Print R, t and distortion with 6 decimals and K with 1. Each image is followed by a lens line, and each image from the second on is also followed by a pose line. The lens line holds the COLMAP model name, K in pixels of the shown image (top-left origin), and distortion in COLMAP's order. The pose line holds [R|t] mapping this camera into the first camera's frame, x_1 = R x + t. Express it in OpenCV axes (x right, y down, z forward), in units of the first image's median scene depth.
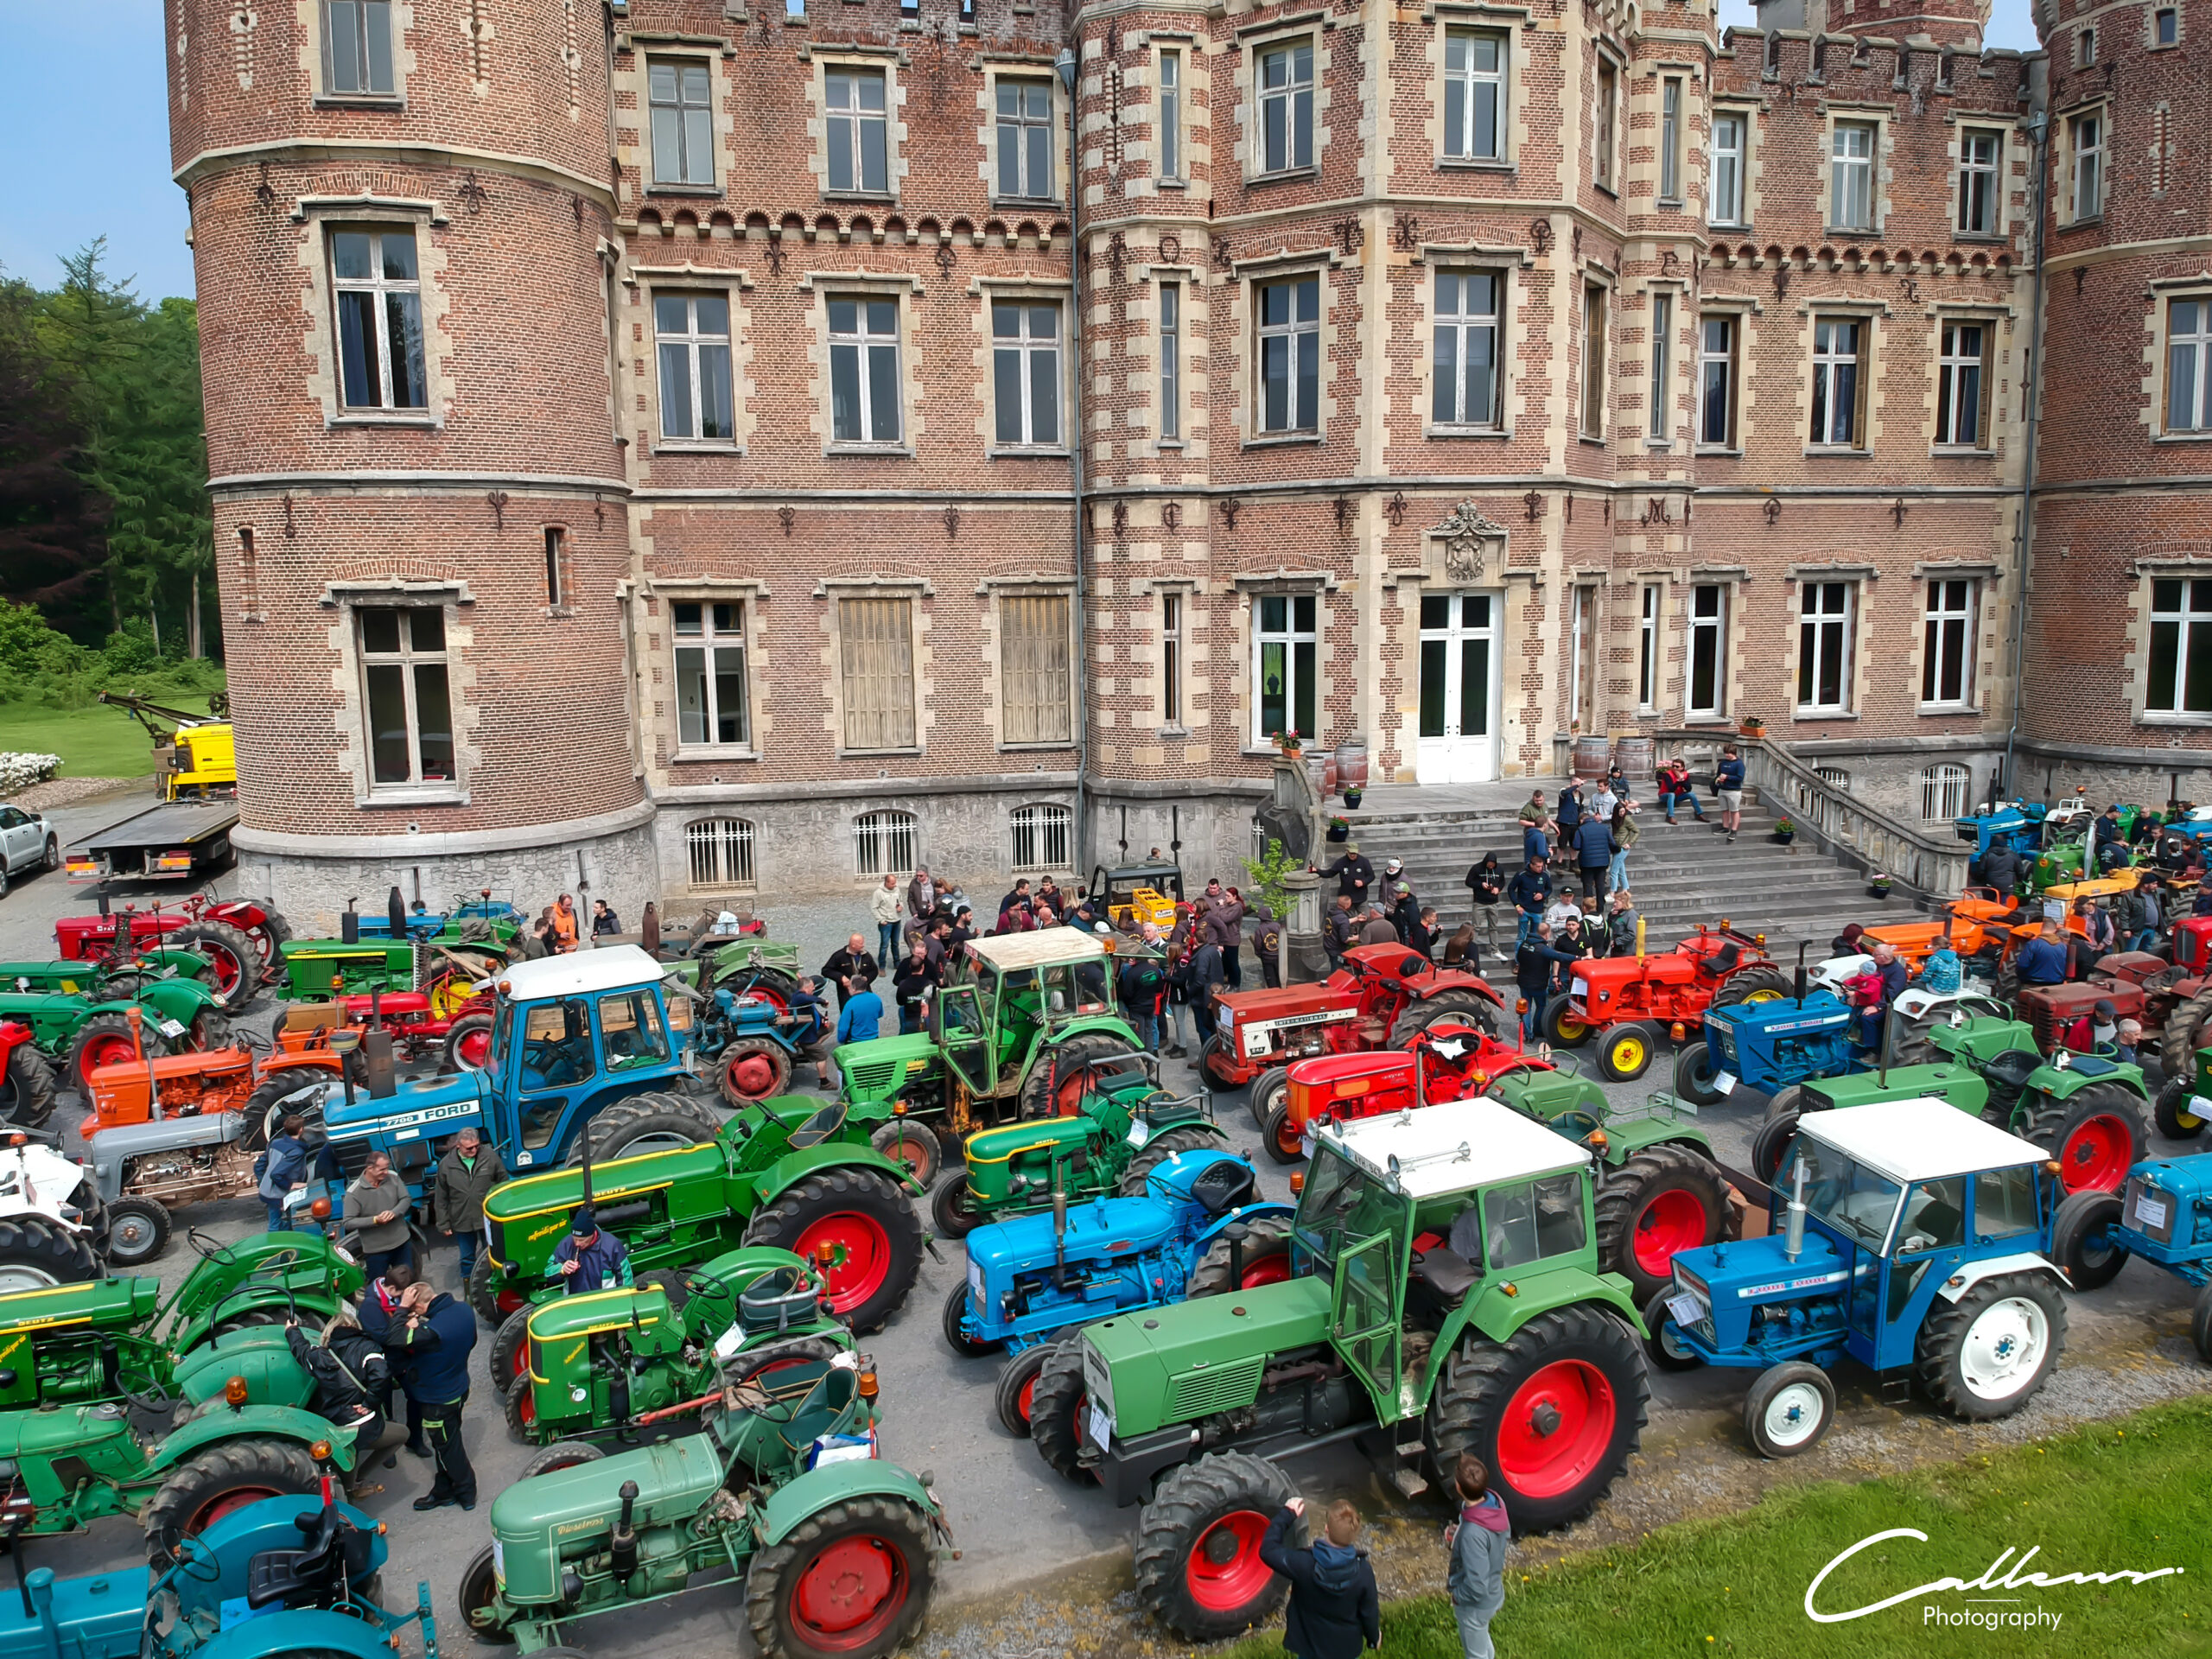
lens RADIAL K [[1607.4, 0, 1122.4], [0, 1607.4, 815.7], [0, 0, 1]] dist [0.109527, -0.190383]
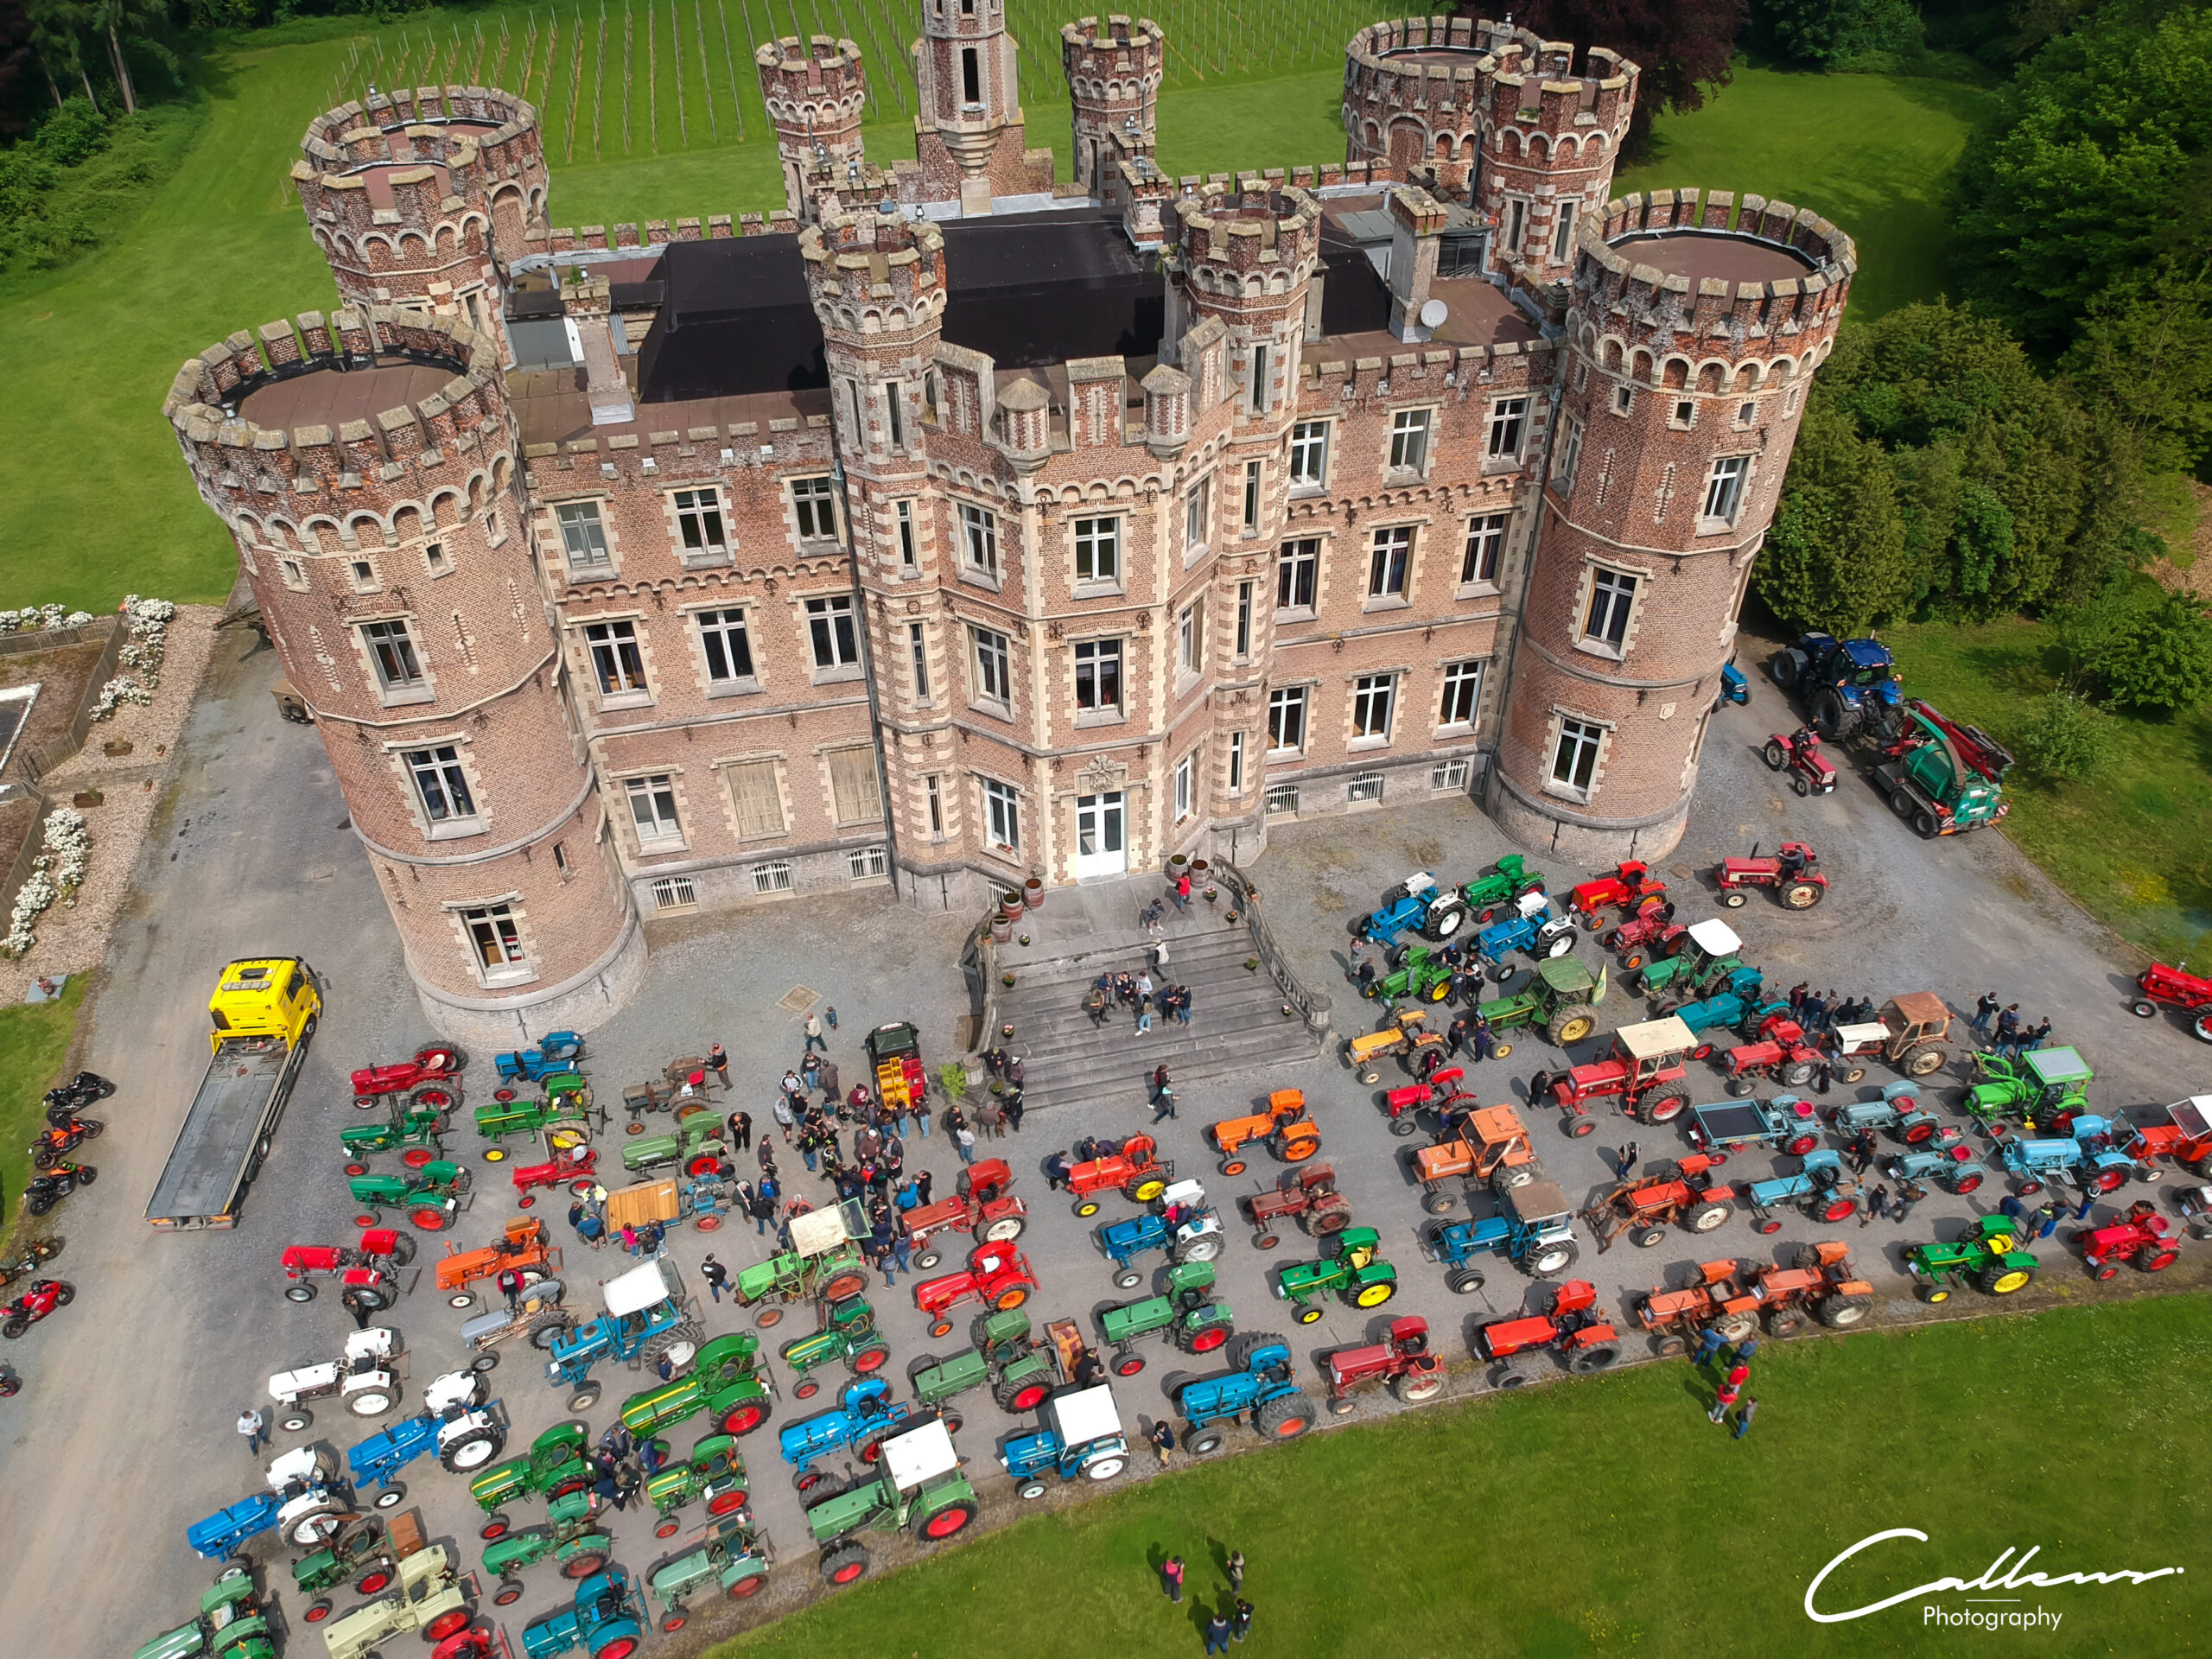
lens RADIAL K [[1607.4, 0, 1122.4], [0, 1607.4, 815.7], [0, 0, 1]] dist [0.109527, -0.190383]
pose [[0.999960, 0.003738, 0.008098, 0.213543], [-0.007421, 0.852356, 0.522909, -0.967876], [-0.004948, -0.522948, 0.852350, -0.420845]]
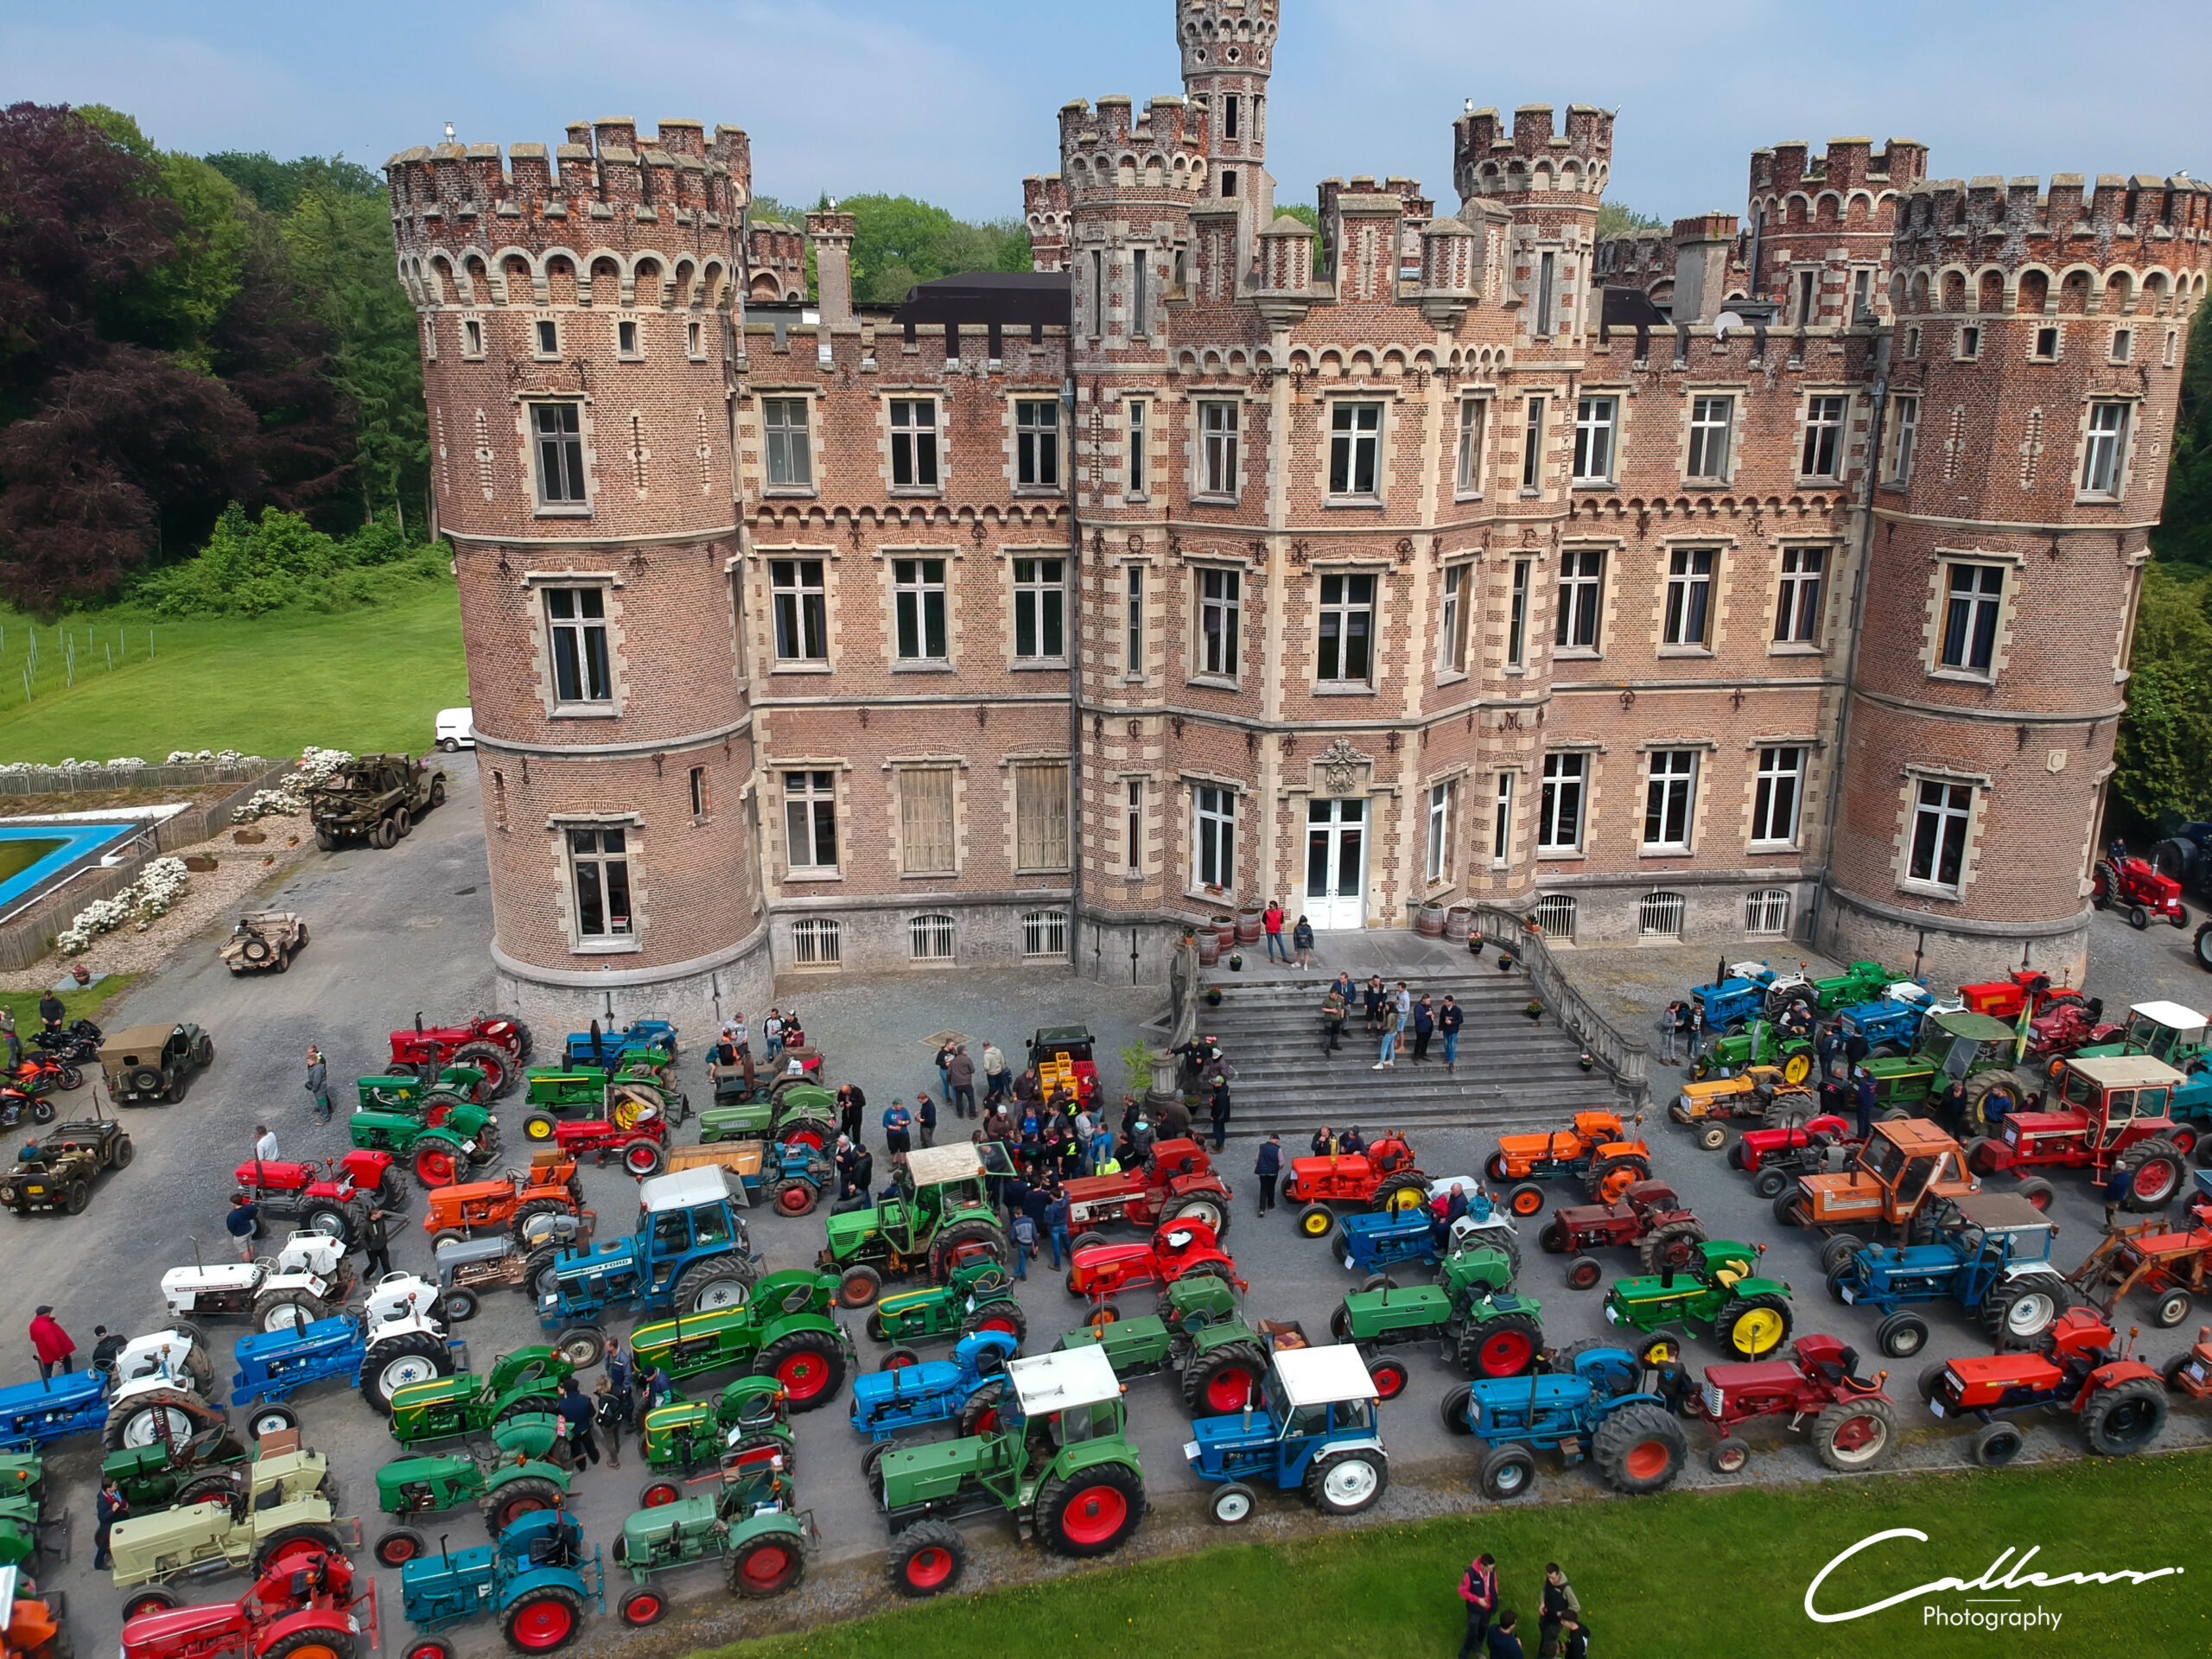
lens RADIAL K [[1607.4, 0, 1122.4], [0, 1607.4, 815.7], [0, 0, 1]] dist [0.109527, -0.190383]
pose [[0.992665, 0.048056, -0.110939, 0.175419], [-0.032557, 0.989964, 0.137518, -0.299873], [0.116434, -0.132897, 0.984267, -0.358854]]
